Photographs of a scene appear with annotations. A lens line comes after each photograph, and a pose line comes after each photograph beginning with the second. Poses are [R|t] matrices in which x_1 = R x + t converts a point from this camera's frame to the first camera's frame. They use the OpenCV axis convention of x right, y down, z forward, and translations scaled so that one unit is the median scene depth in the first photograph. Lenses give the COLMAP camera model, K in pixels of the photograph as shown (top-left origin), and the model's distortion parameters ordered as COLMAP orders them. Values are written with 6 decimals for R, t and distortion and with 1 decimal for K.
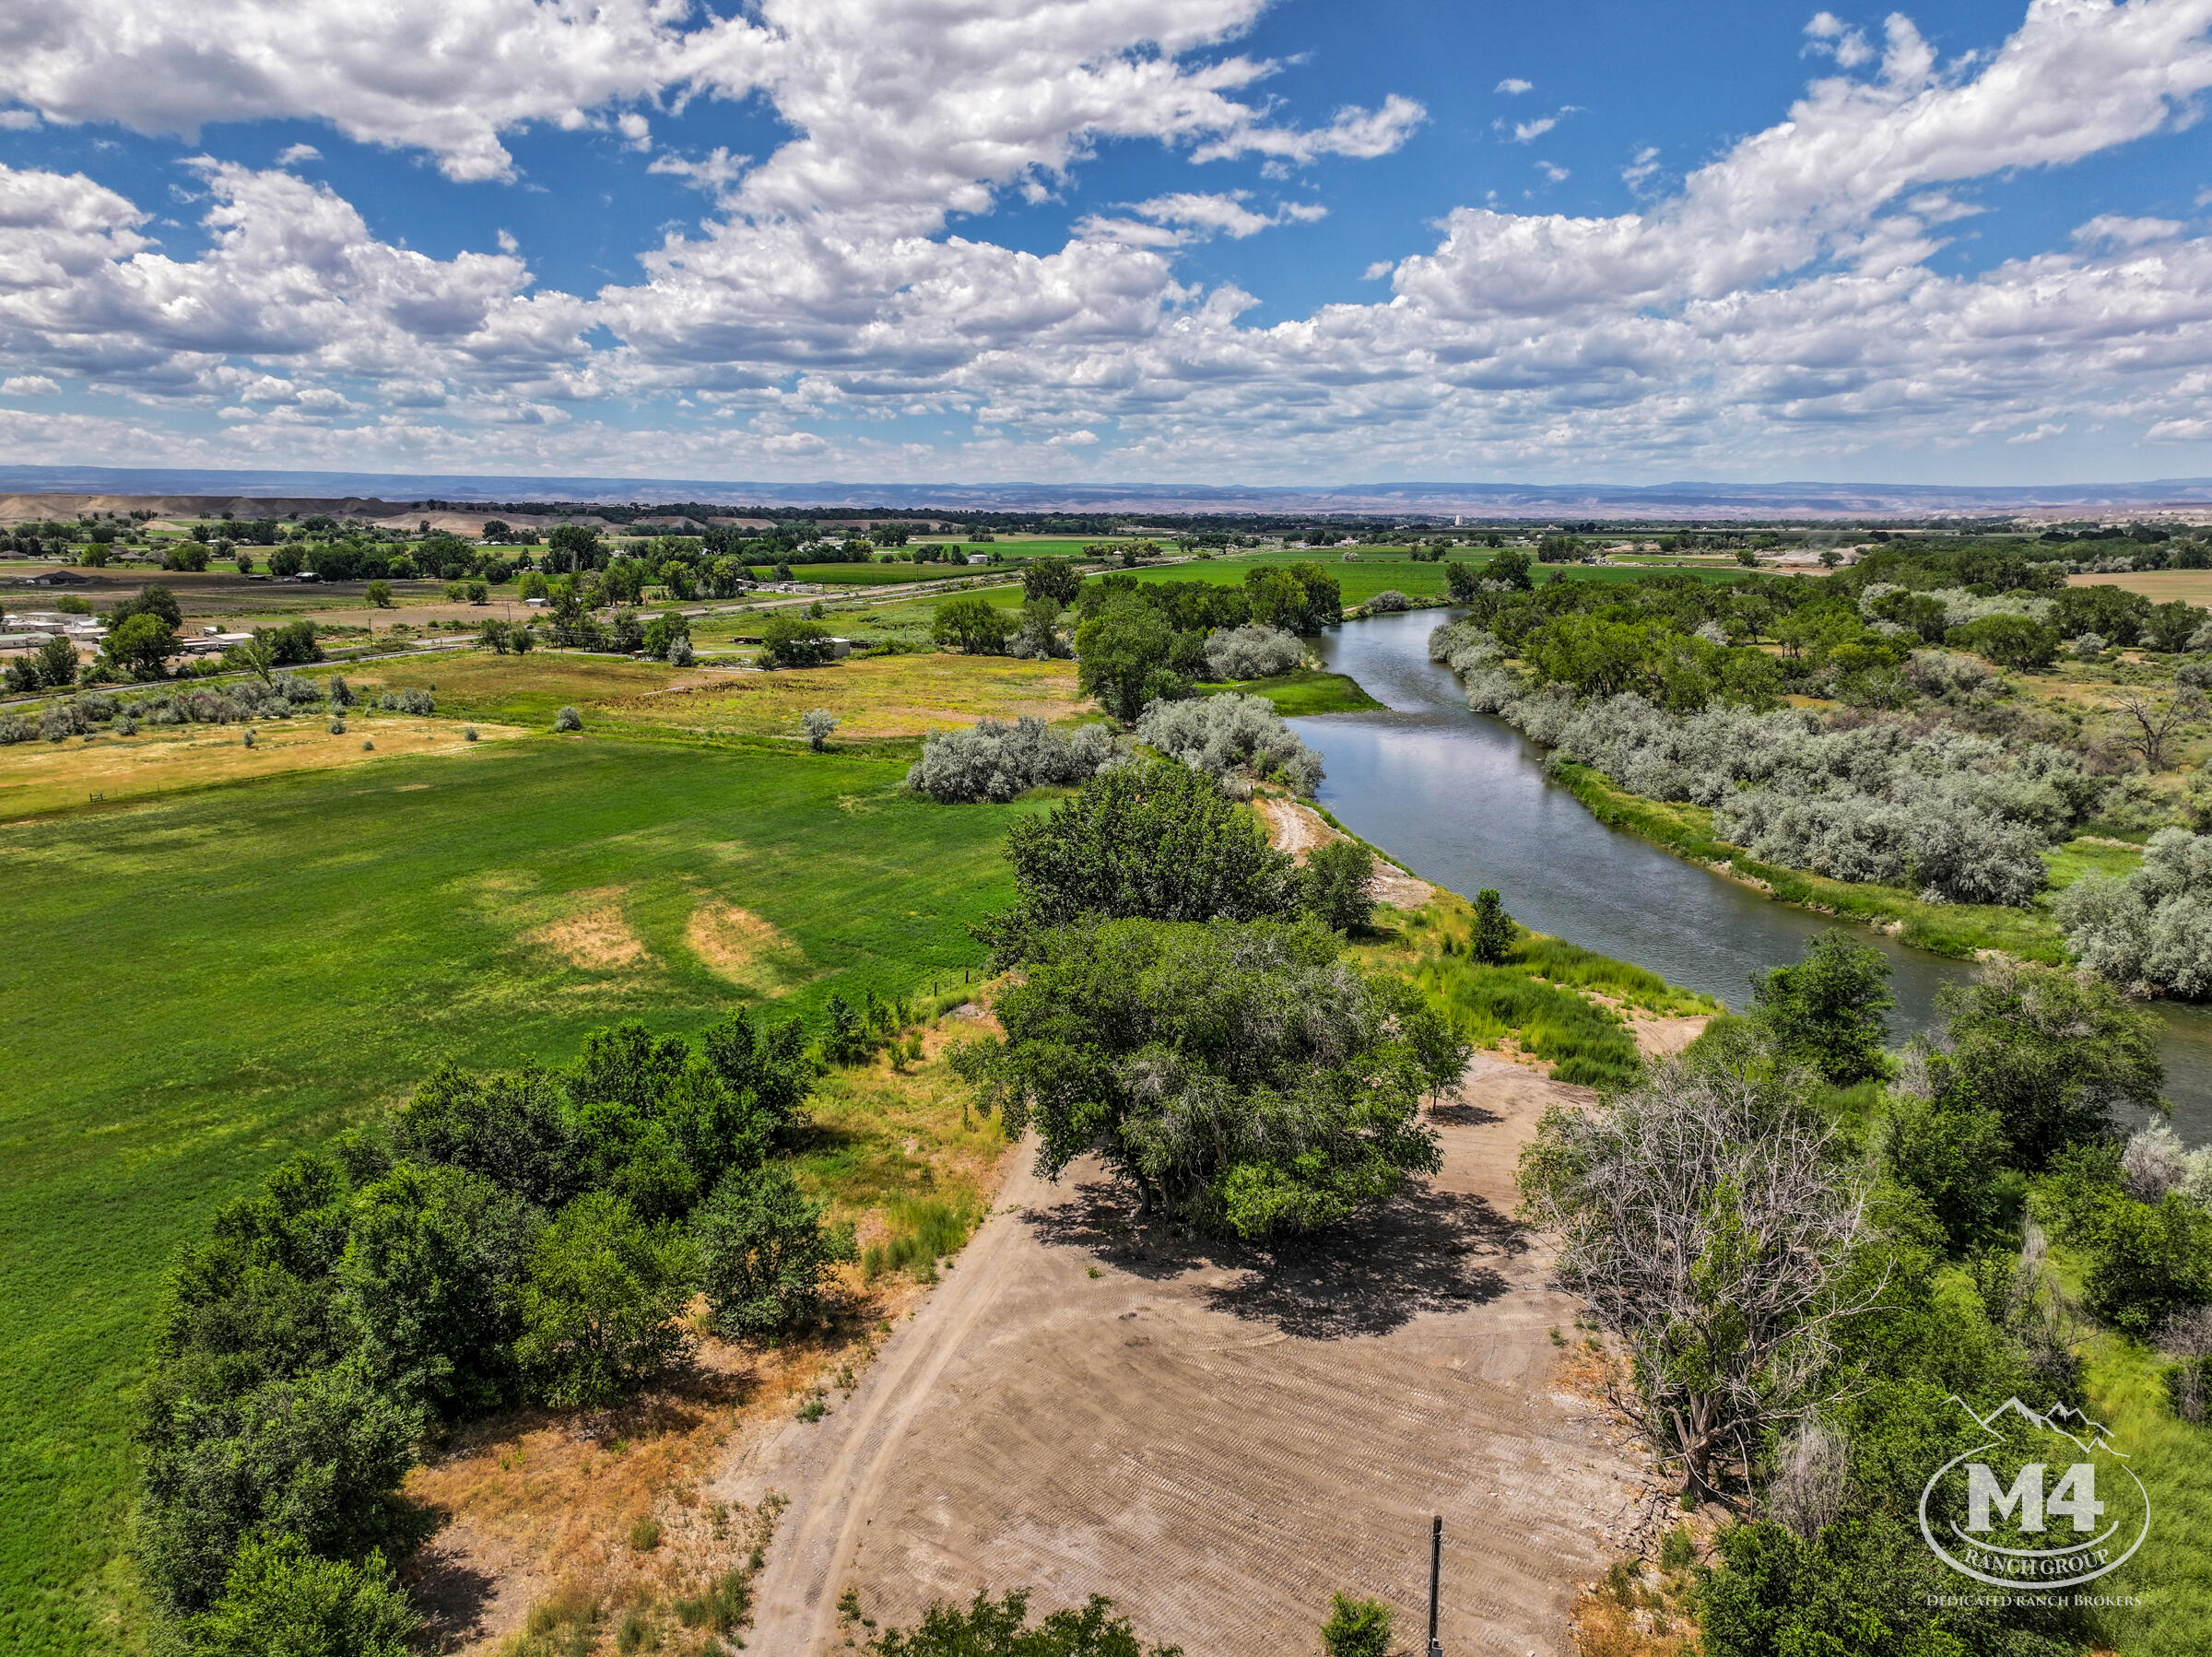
lens RADIAL K [[1542.6, 0, 1120.8], [0, 1542.6, 810.6], [0, 0, 1]] dist [-0.003029, 0.020792]
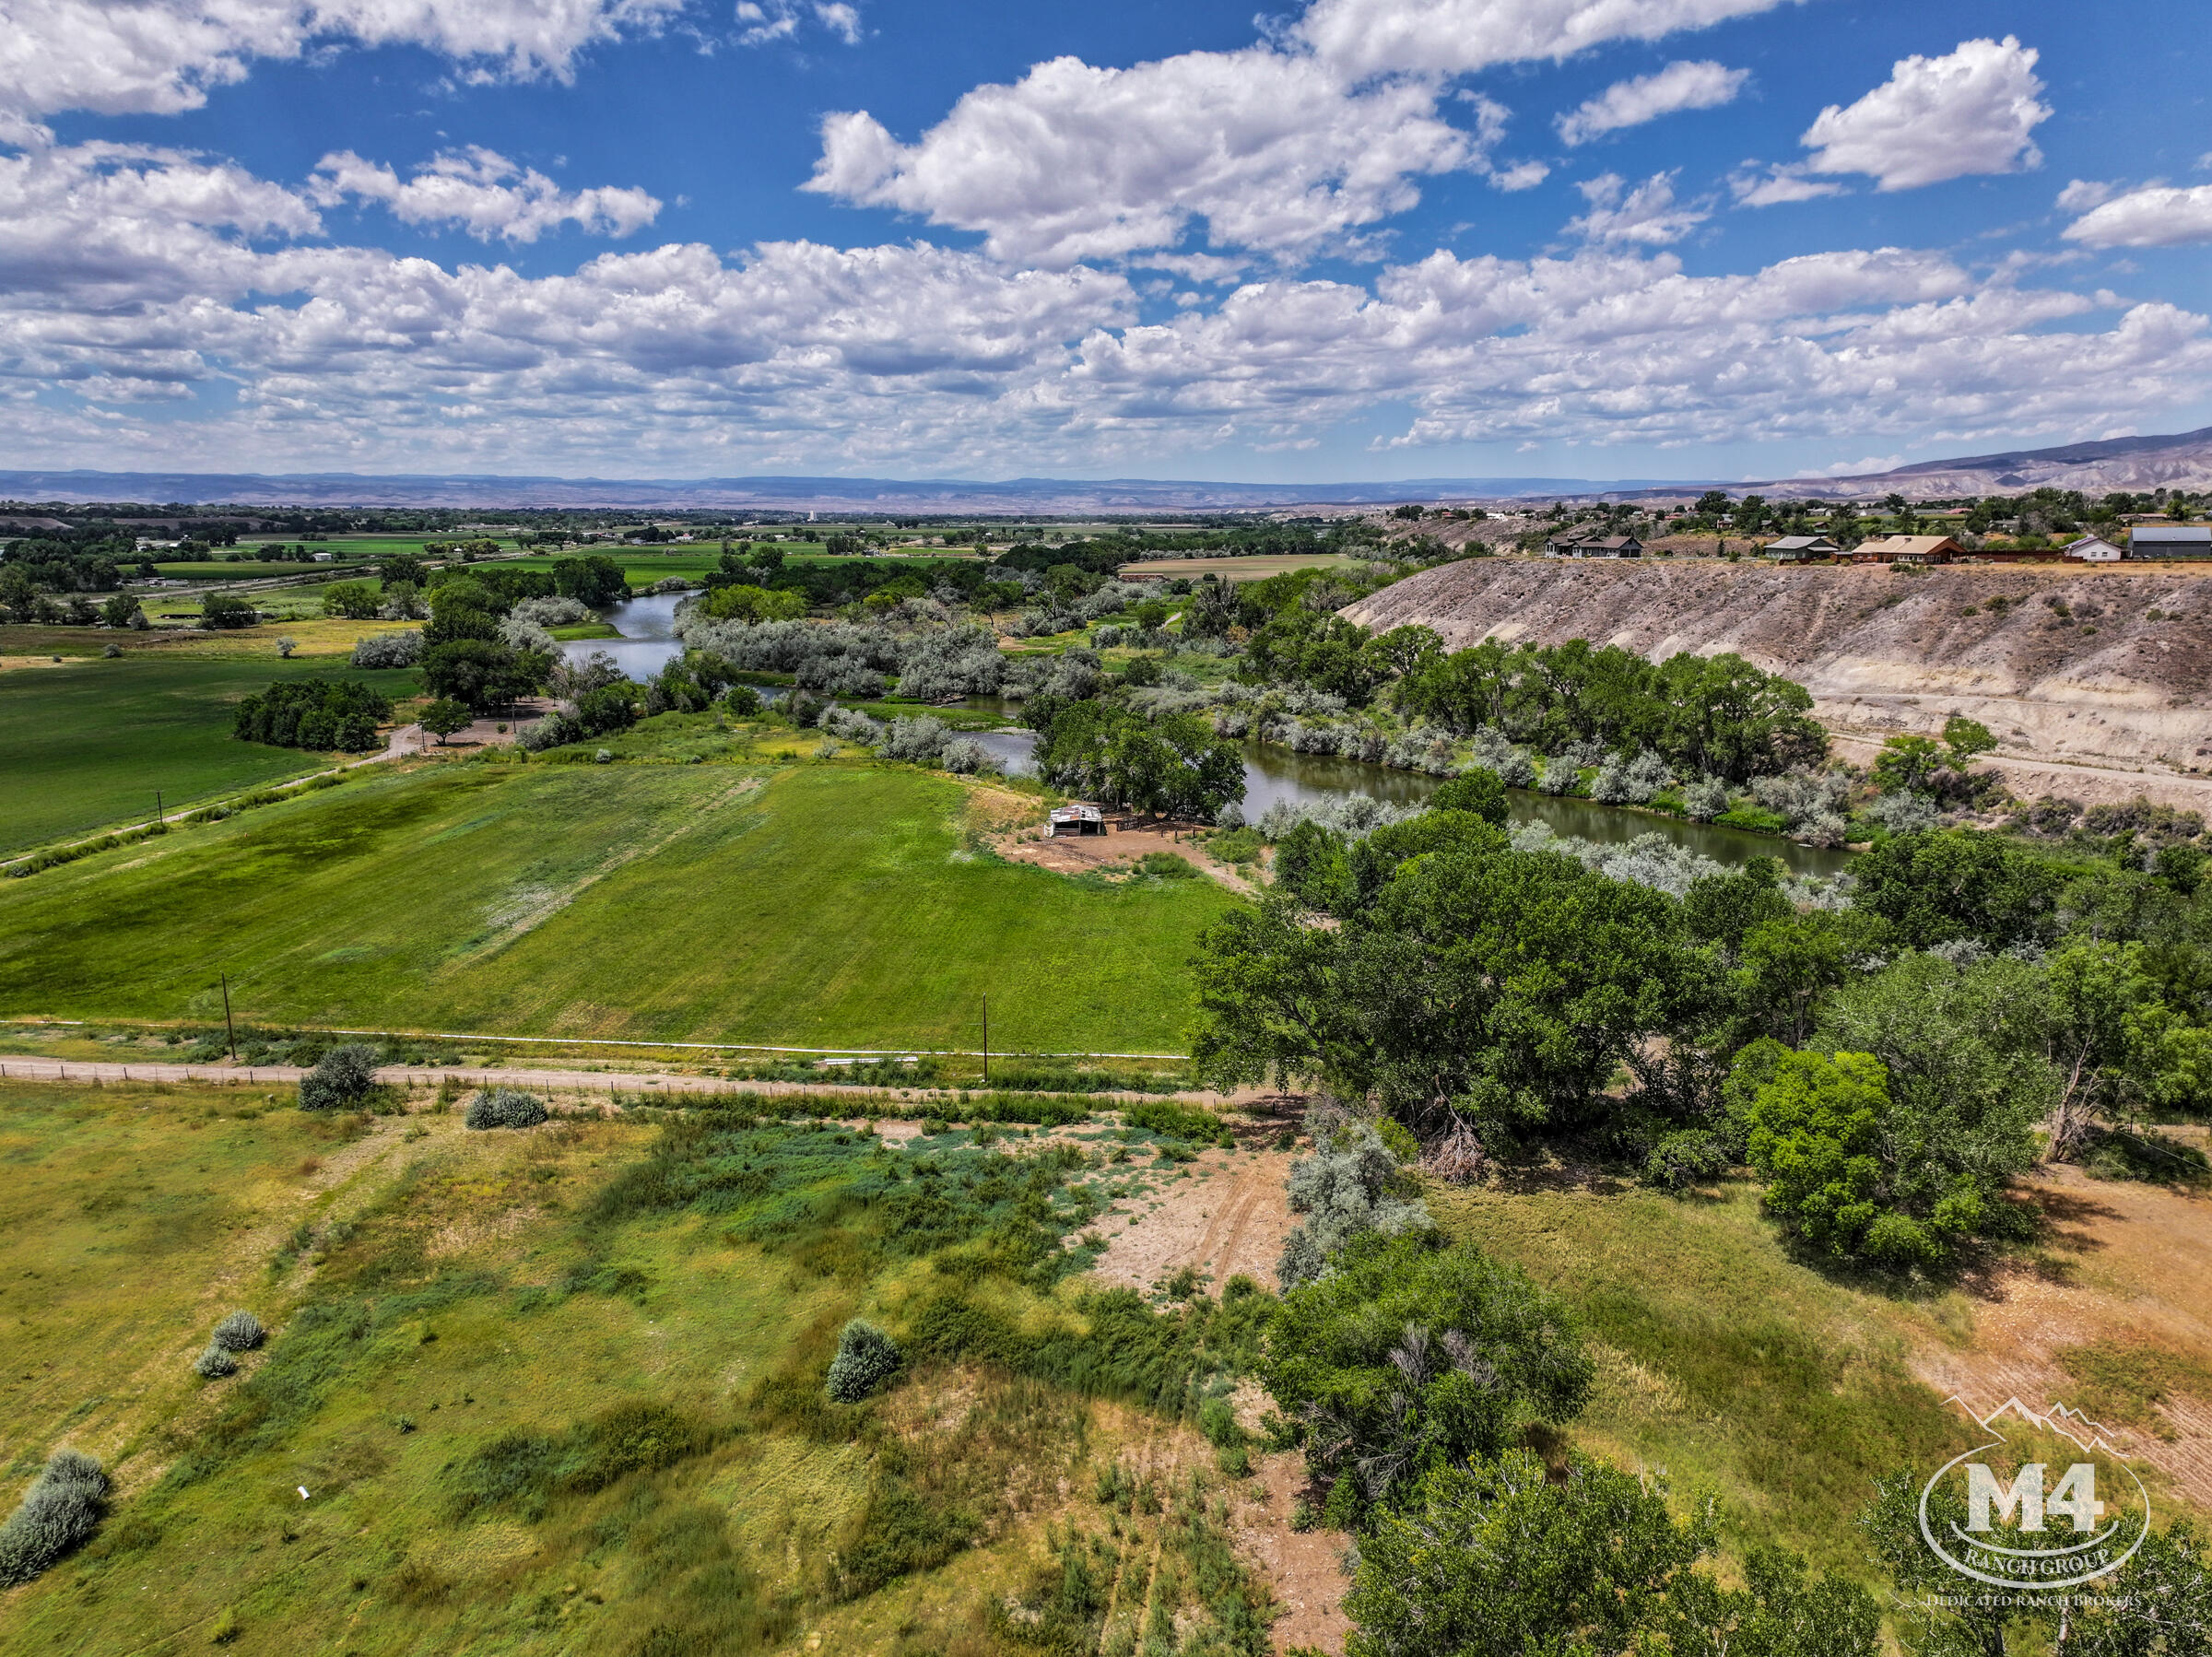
lens RADIAL K [[1542.6, 0, 1105.1], [0, 1542.6, 818.1], [0, 0, 1]] dist [-0.003029, 0.020792]
pose [[0.925788, -0.075912, 0.370343, 0.010105], [0.072626, 0.997098, 0.022832, 0.127345], [-0.371001, 0.005759, 0.928615, -0.766952]]
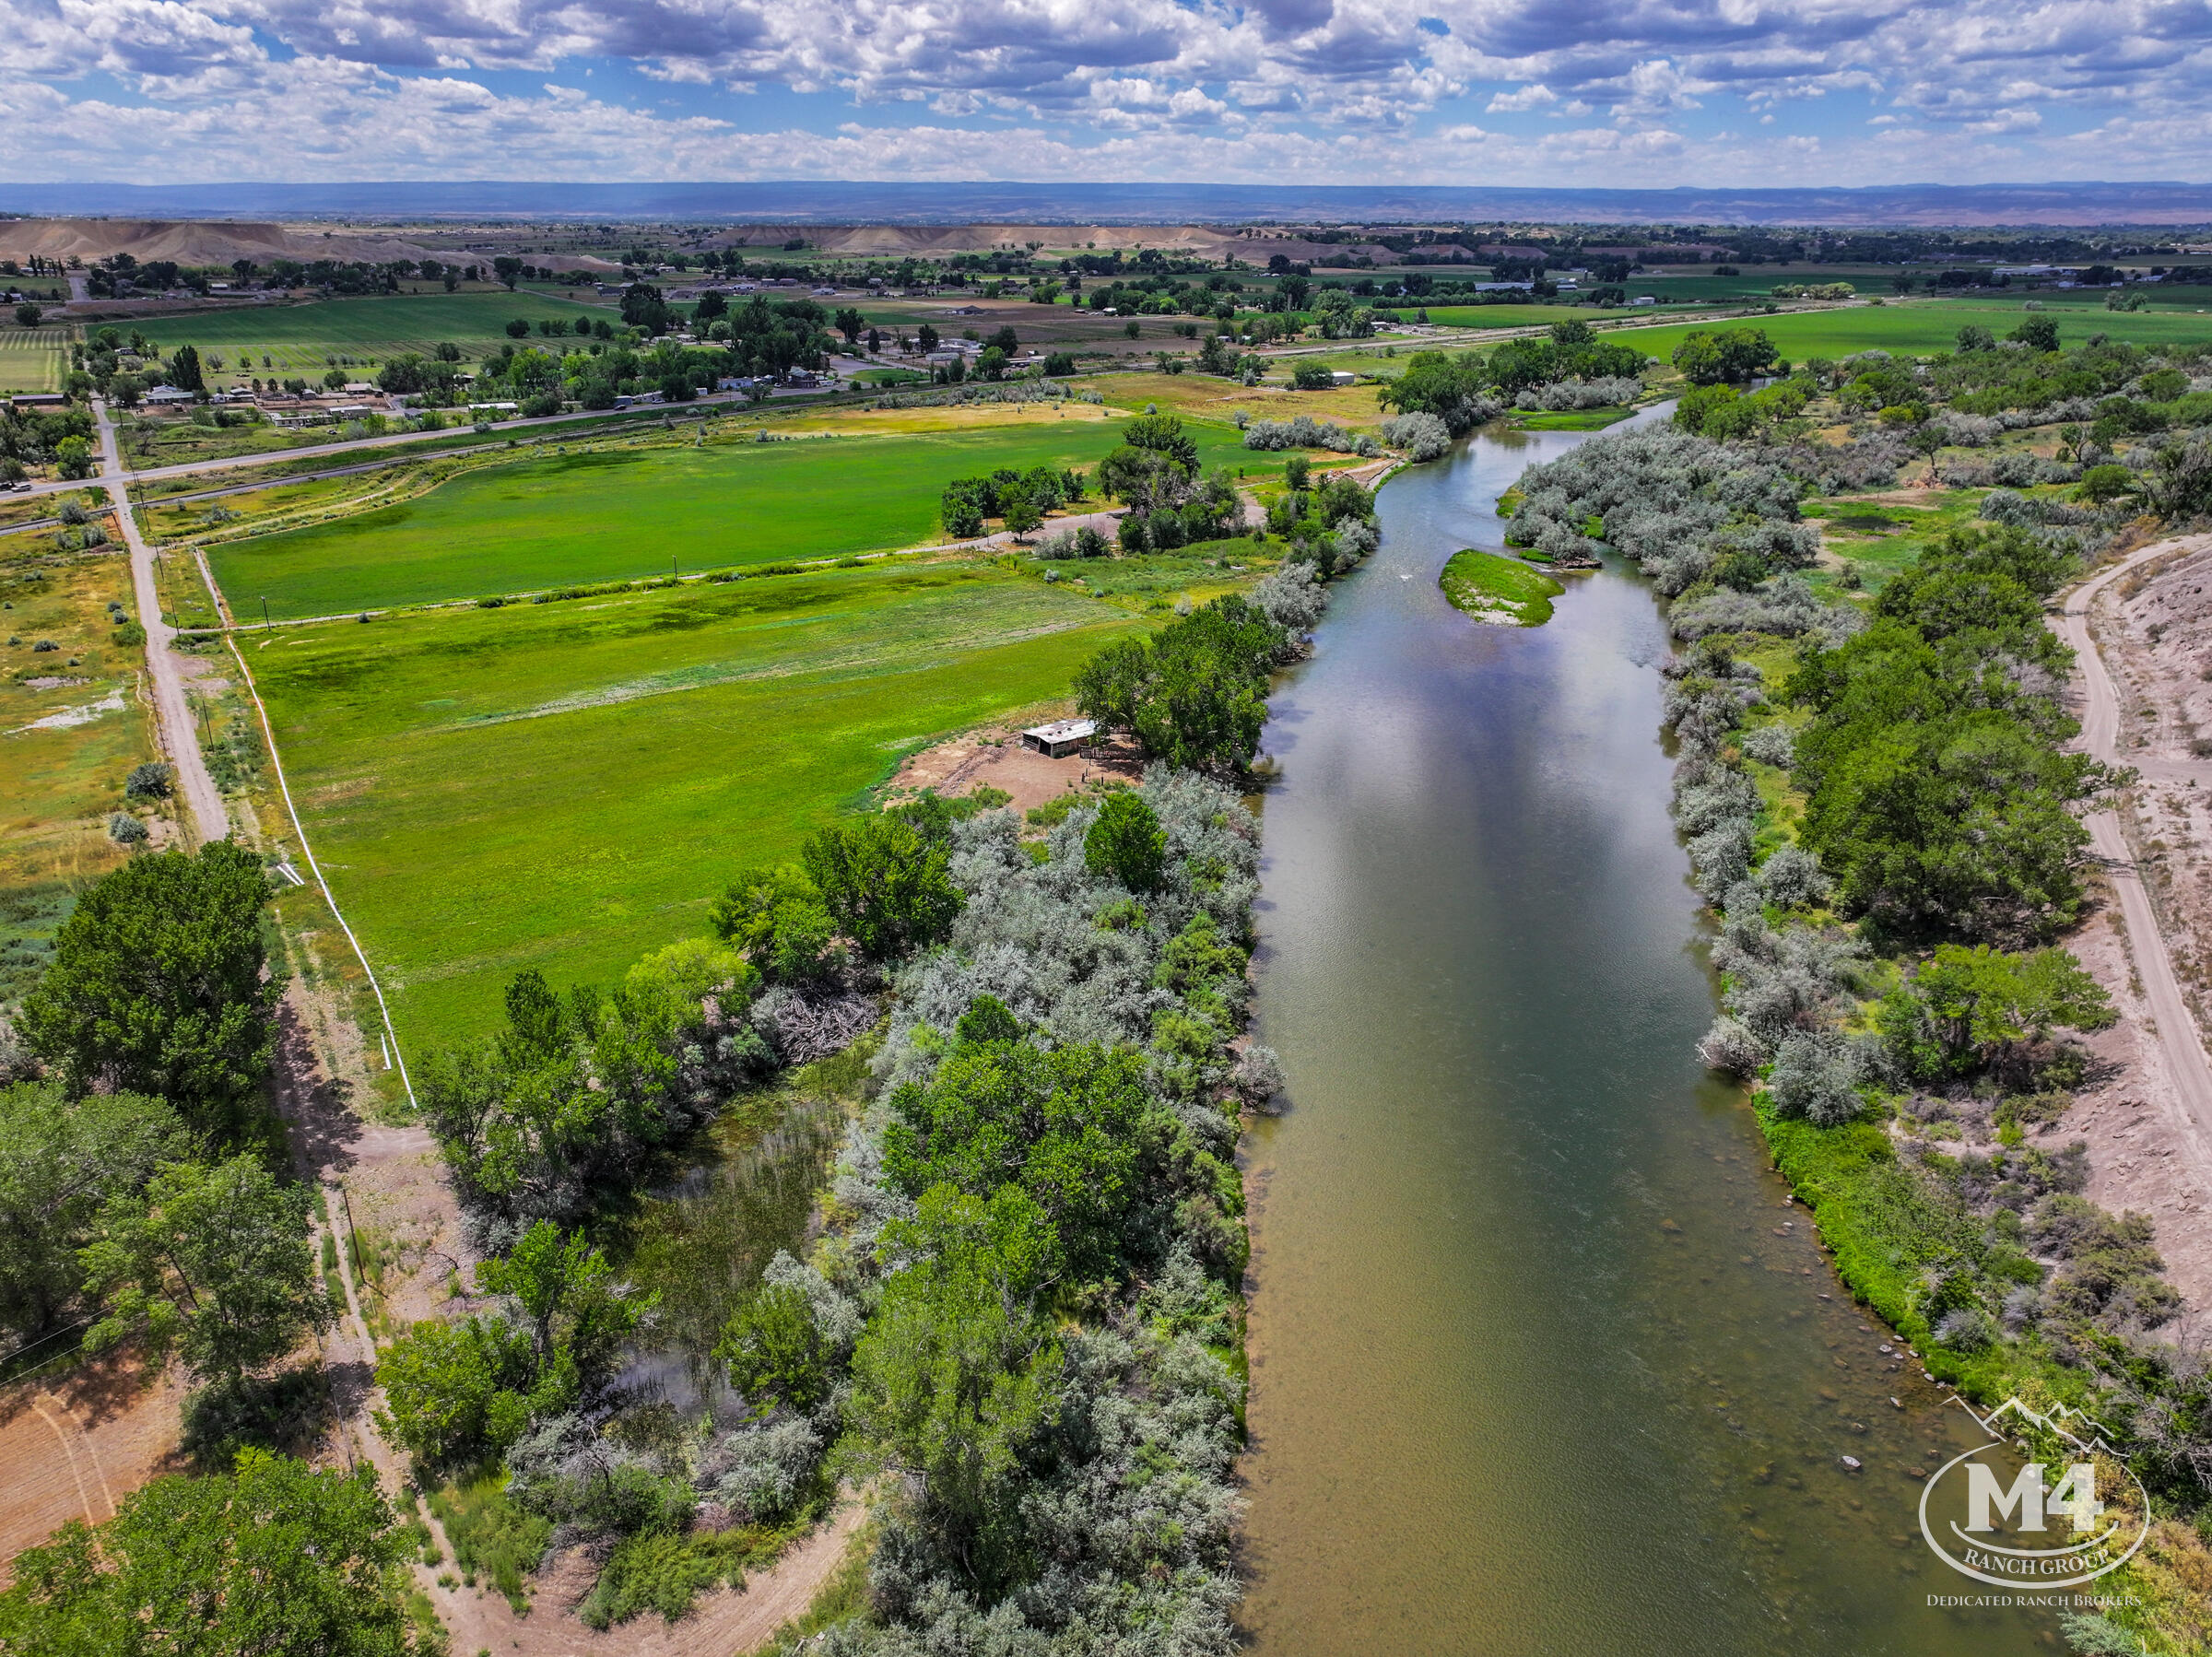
lens RADIAL K [[1542.6, 0, 1115.1], [0, 1542.6, 826.9], [0, 0, 1]] dist [-0.003029, 0.020792]
pose [[0.870457, 0.178594, -0.458703, 0.509459], [-0.092284, 0.974546, 0.204313, 0.054226], [0.483516, -0.135515, 0.864782, -0.704289]]
